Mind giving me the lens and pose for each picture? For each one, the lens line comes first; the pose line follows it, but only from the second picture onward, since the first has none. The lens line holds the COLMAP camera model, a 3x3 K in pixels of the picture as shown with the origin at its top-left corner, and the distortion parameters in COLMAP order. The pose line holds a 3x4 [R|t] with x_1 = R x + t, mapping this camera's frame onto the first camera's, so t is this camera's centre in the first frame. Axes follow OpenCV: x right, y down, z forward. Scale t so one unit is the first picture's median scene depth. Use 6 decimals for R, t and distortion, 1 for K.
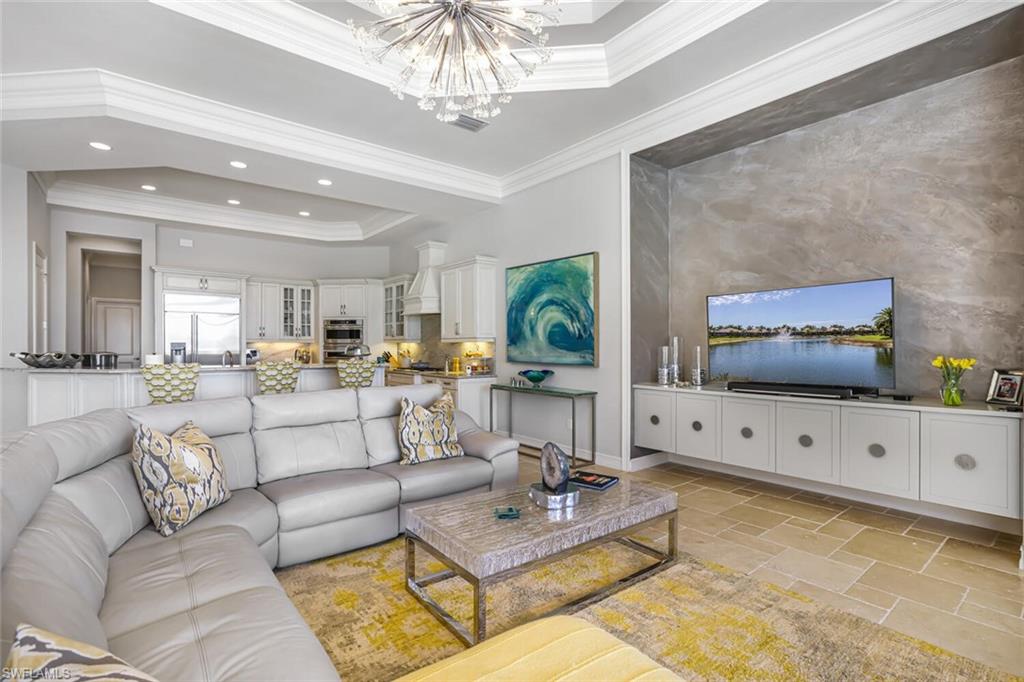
lens RADIAL K [[453.4, 0, 493.6], [0, 453.4, 347.4], [0, 0, 1]] dist [-0.000992, 0.000119]
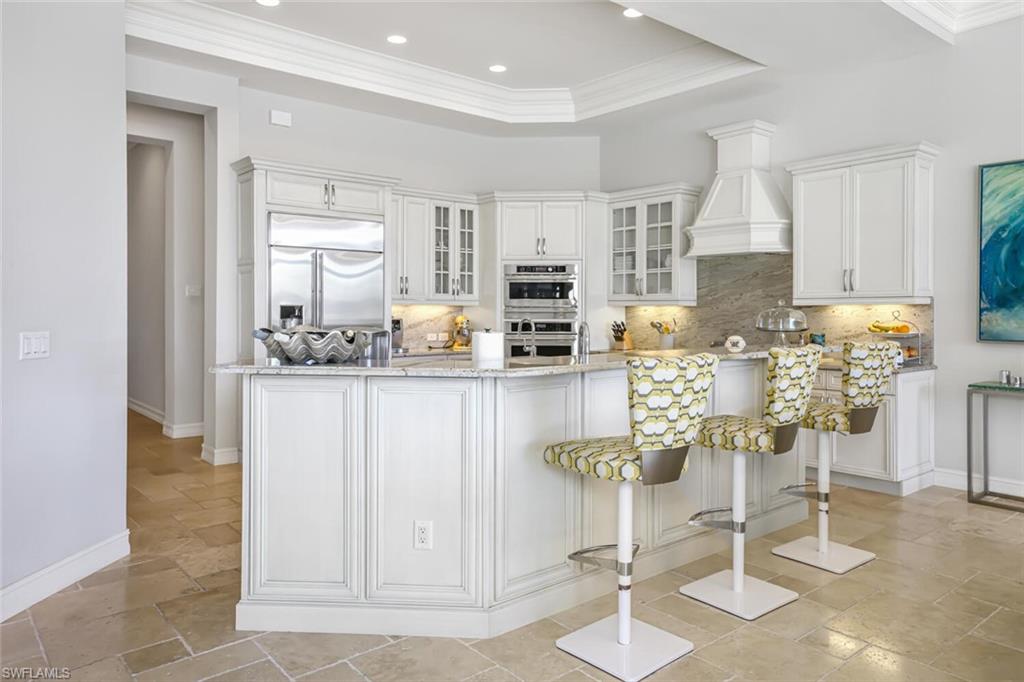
lens RADIAL K [[668.9, 0, 531.2], [0, 668.9, 322.3], [0, 0, 1]] dist [0.000366, 0.002313]
pose [[0.998055, 0.000617, 0.062342, -0.395654], [-0.001388, 0.999923, 0.012320, -0.000304], [-0.062330, -0.012382, 0.997979, 0.179189]]
